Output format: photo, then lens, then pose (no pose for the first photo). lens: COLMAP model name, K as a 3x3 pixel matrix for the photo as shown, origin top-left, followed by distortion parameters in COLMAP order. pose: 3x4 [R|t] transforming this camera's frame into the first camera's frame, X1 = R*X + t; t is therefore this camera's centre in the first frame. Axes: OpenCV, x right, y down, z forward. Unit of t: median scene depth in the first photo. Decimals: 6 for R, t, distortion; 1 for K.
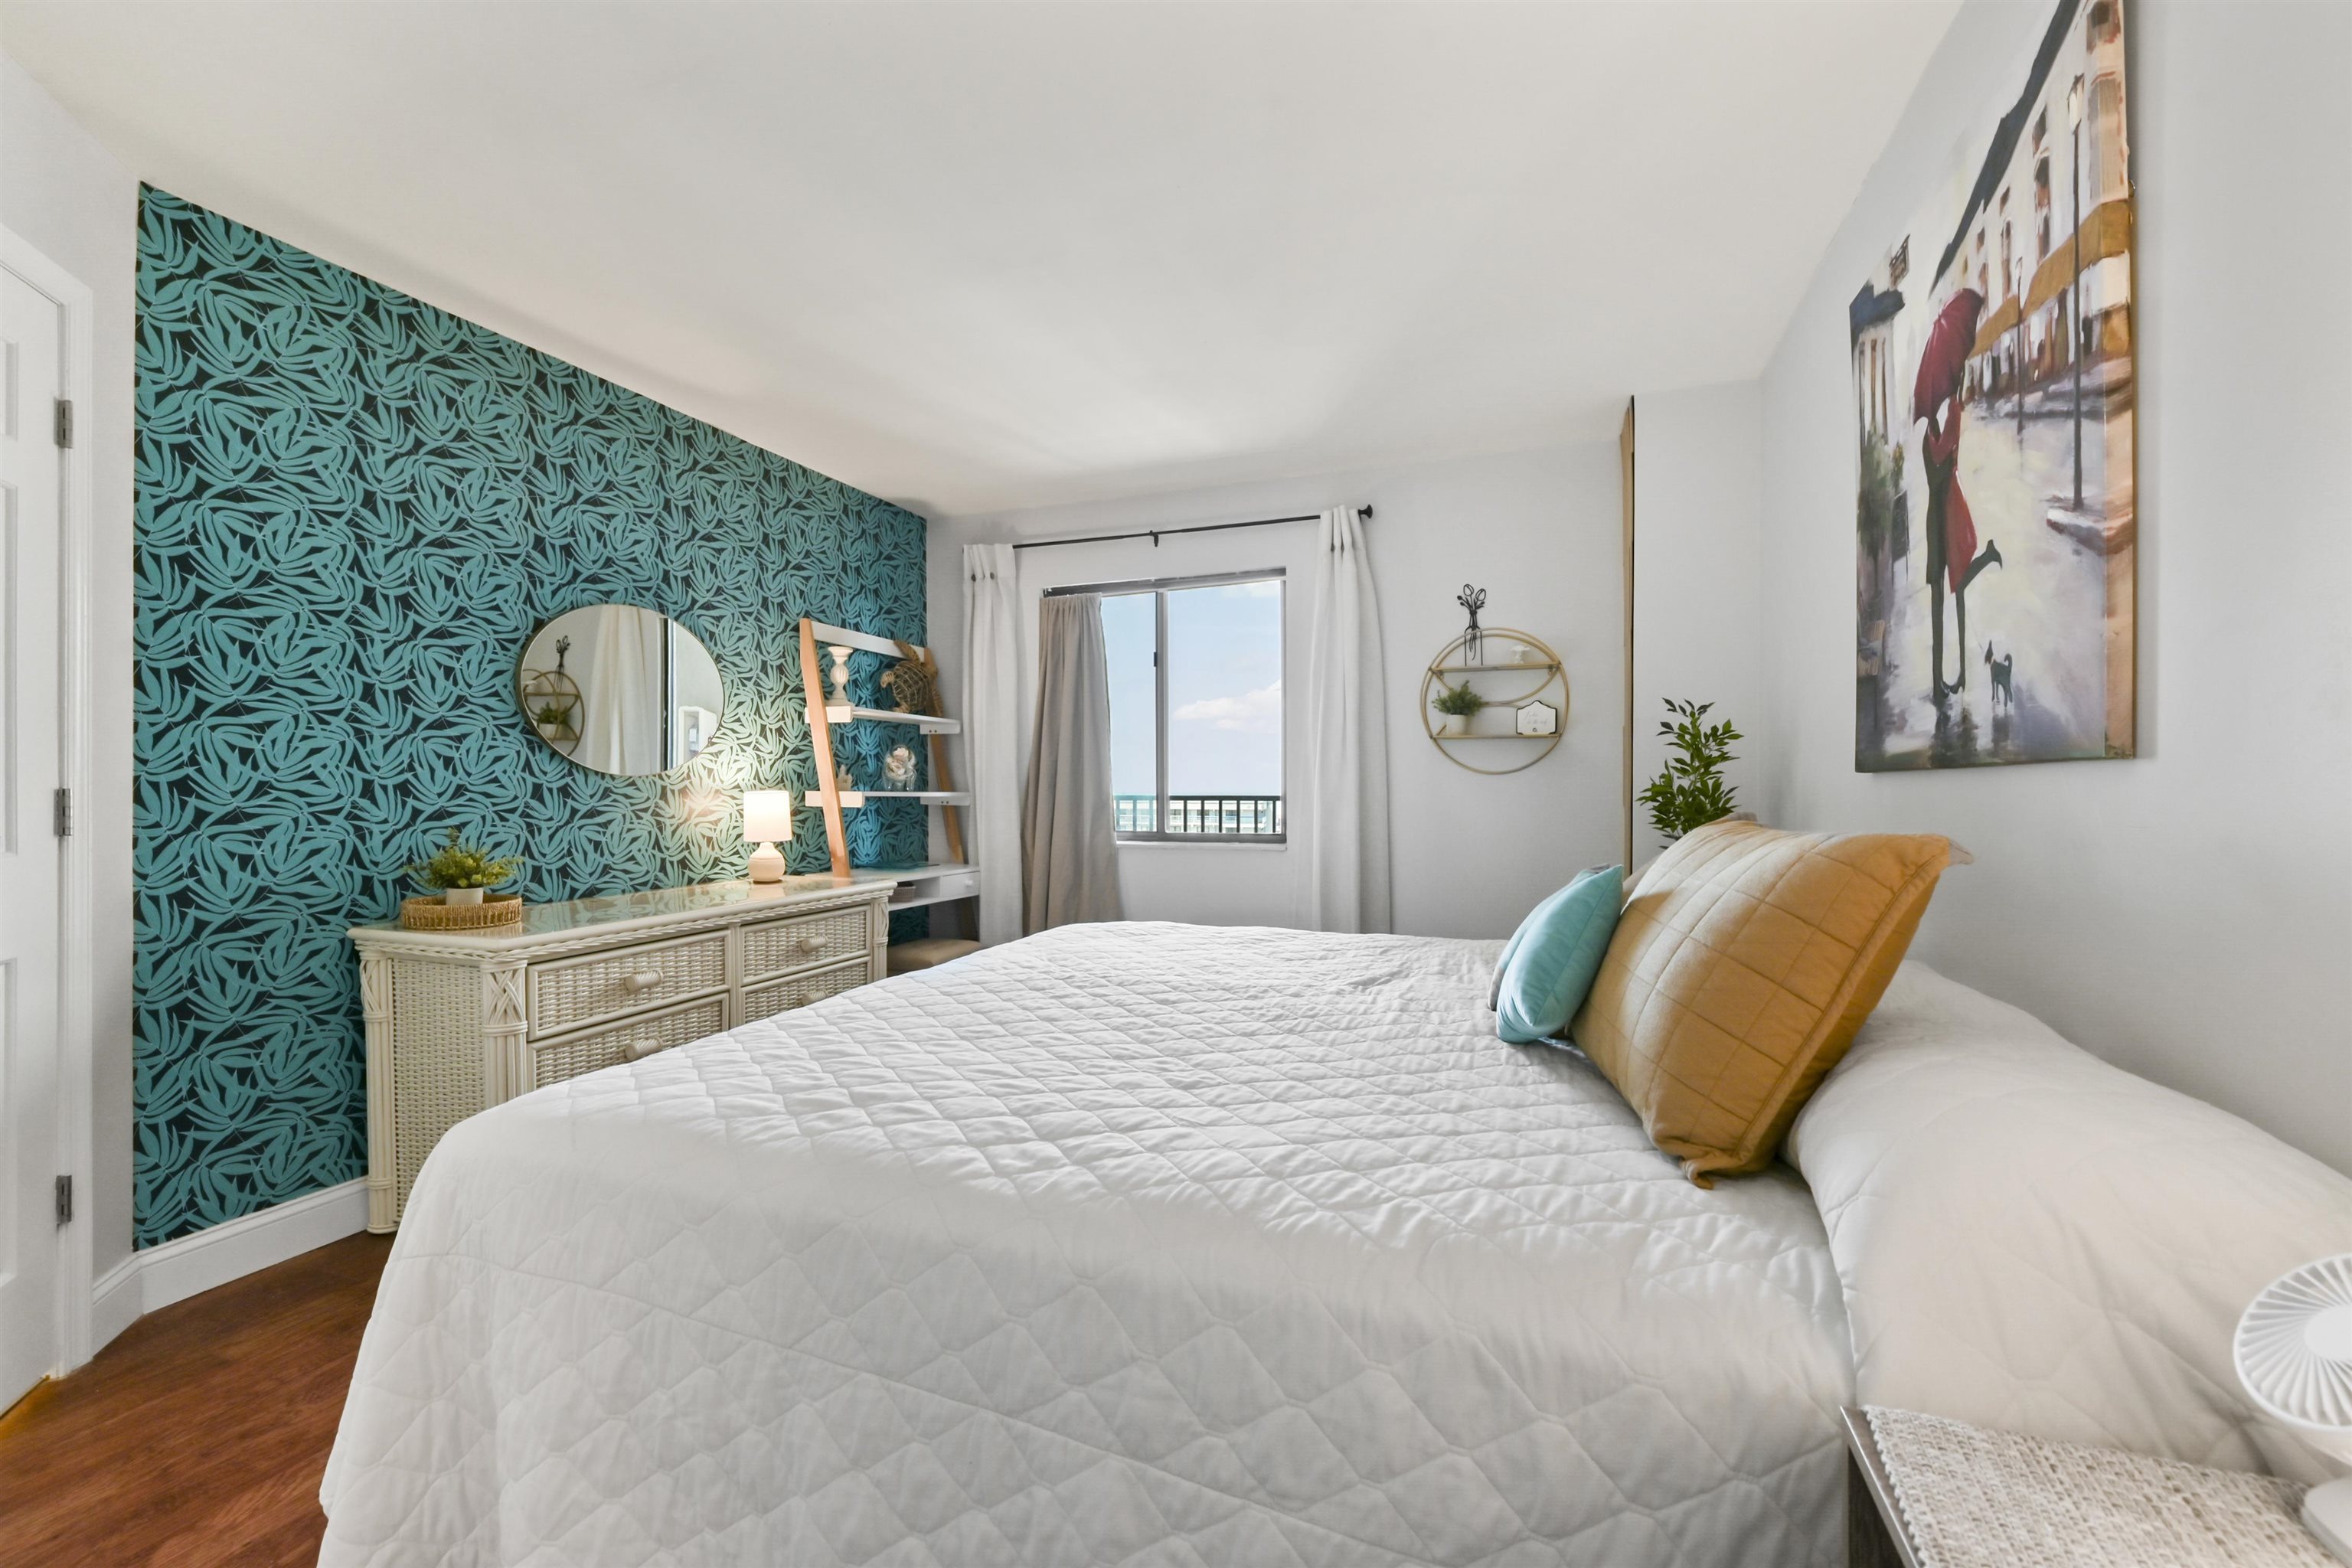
lens RADIAL K [[995.9, 0, 1176.0], [0, 995.9, 784.0], [0, 0, 1]] dist [0.034357, 0.000063]
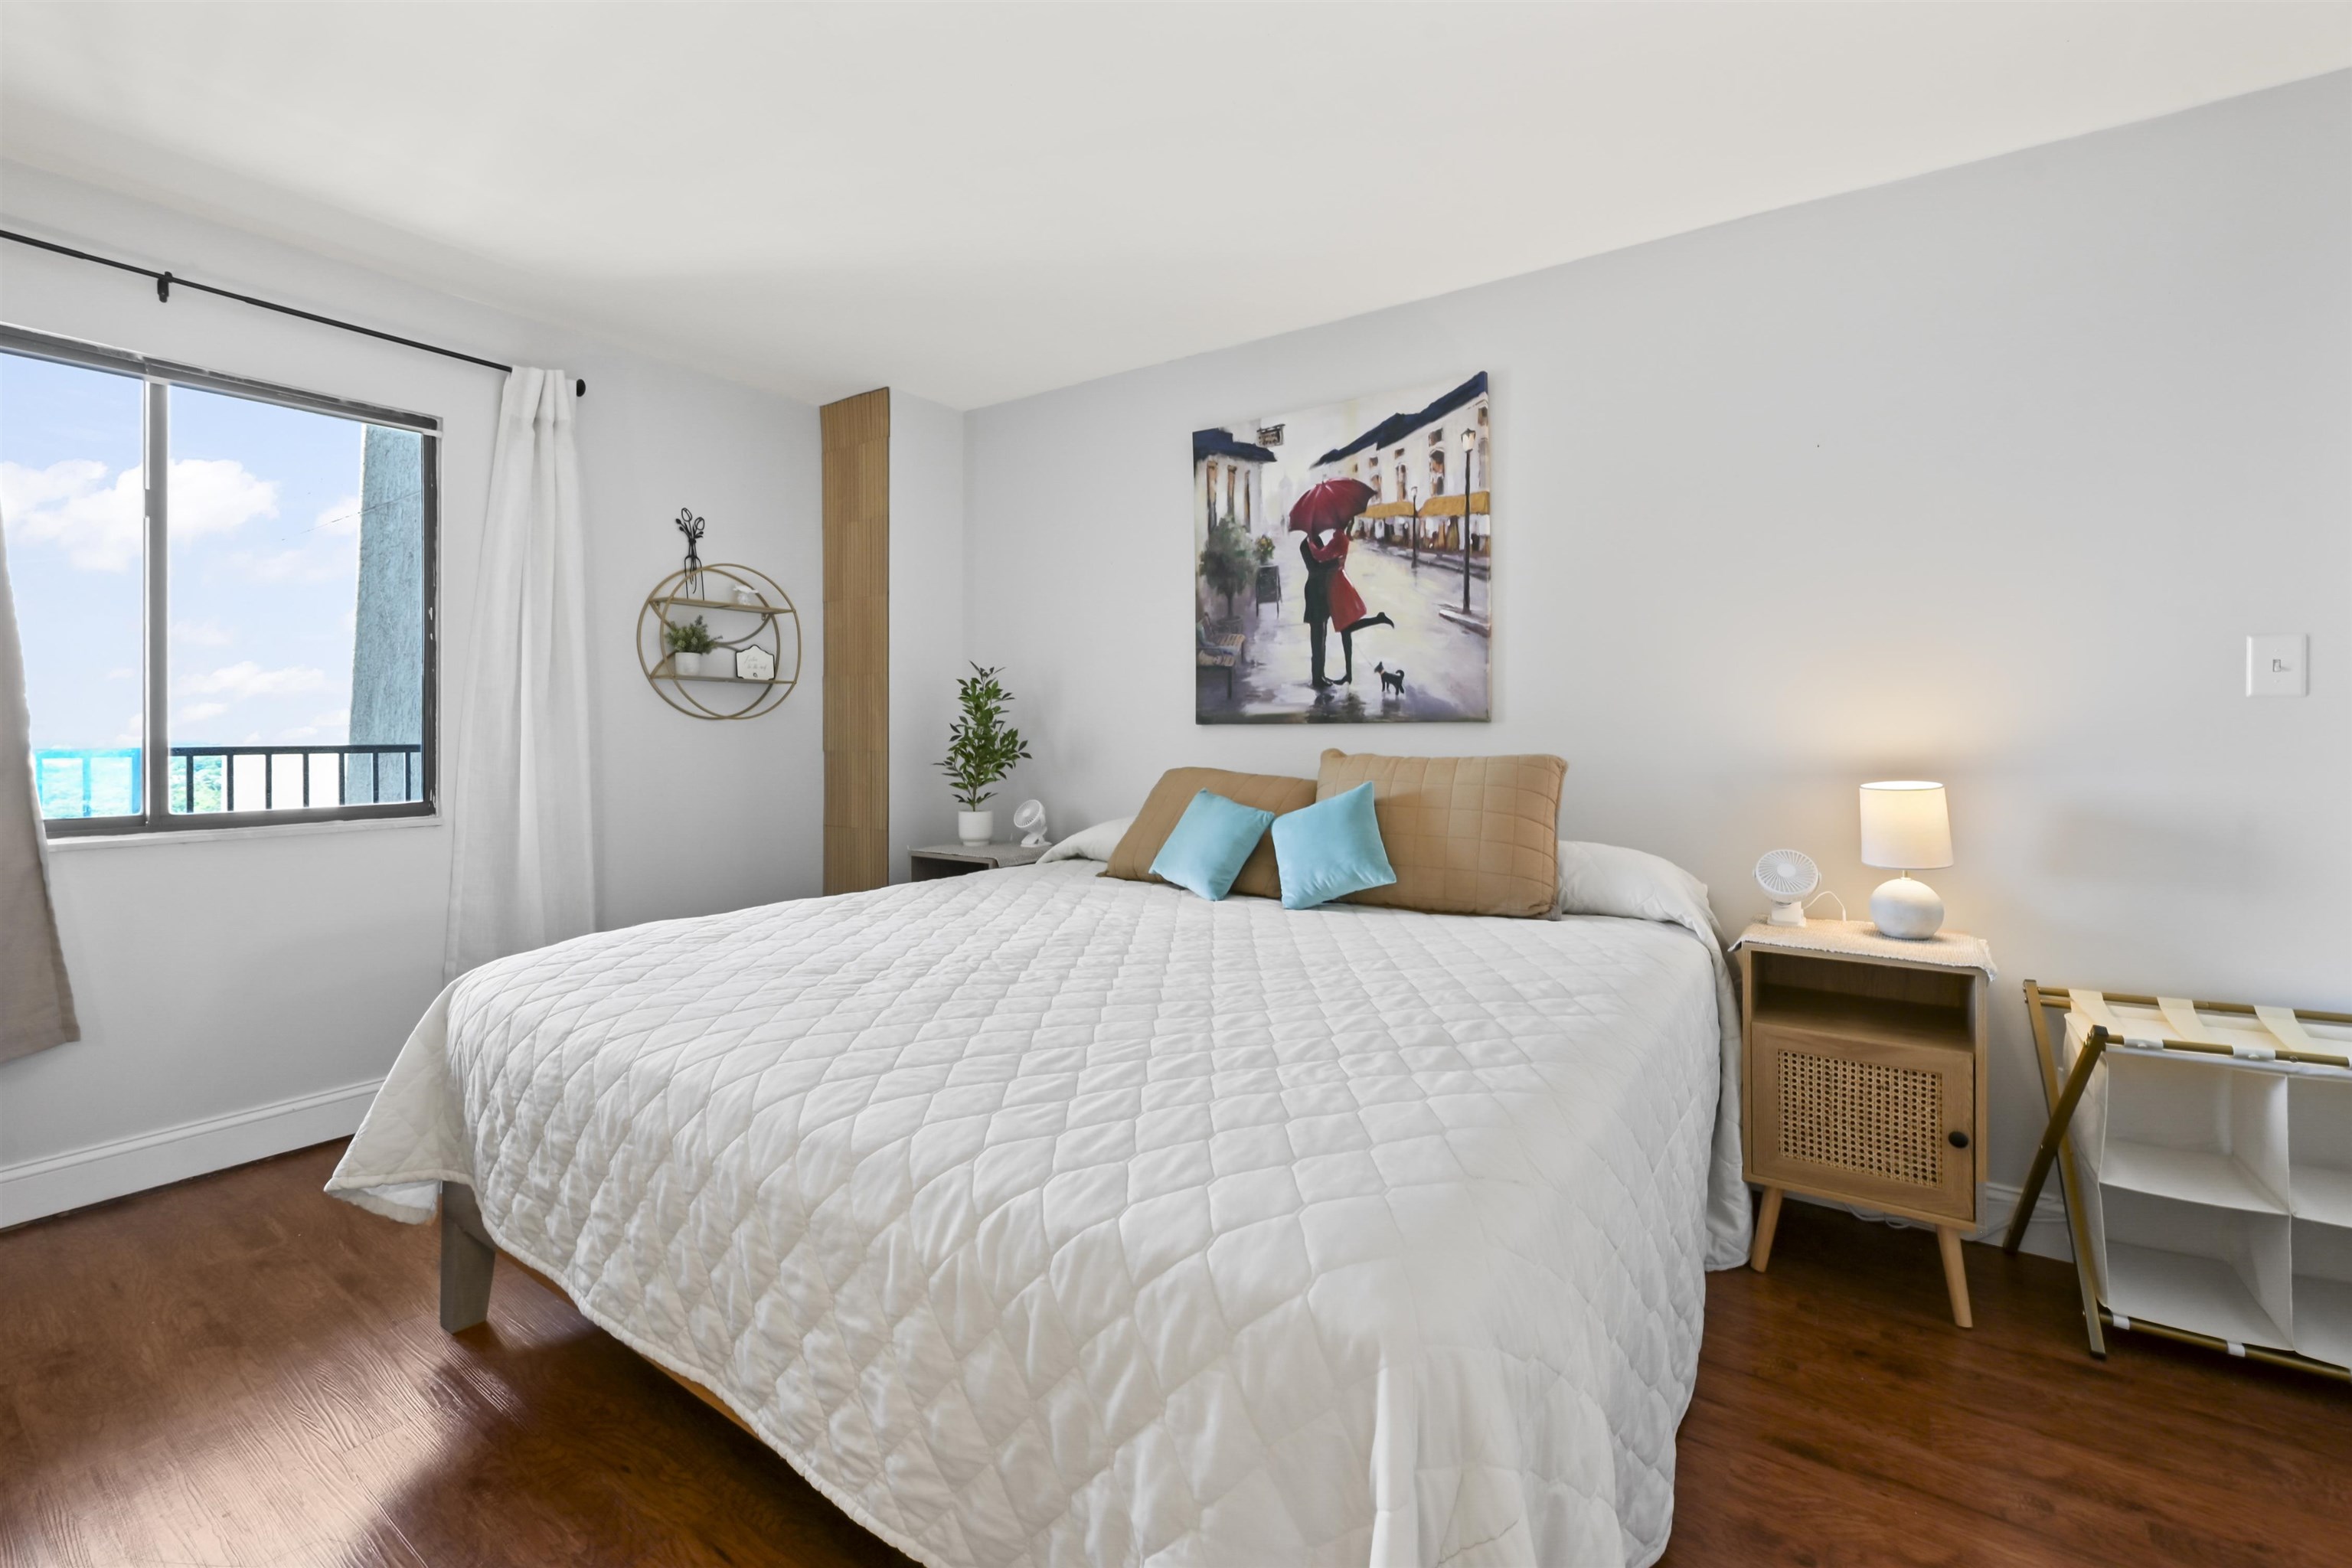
lens RADIAL K [[980.2, 0, 1174.8], [0, 980.2, 728.3], [0, 0, 1]] dist [-0.002660, 0.000041]
pose [[0.239416, 0.002845, 0.970913, -0.558458], [-0.003647, 0.999991, -0.002031, -0.001334], [-0.970910, -0.003055, 0.239425, 0.435277]]
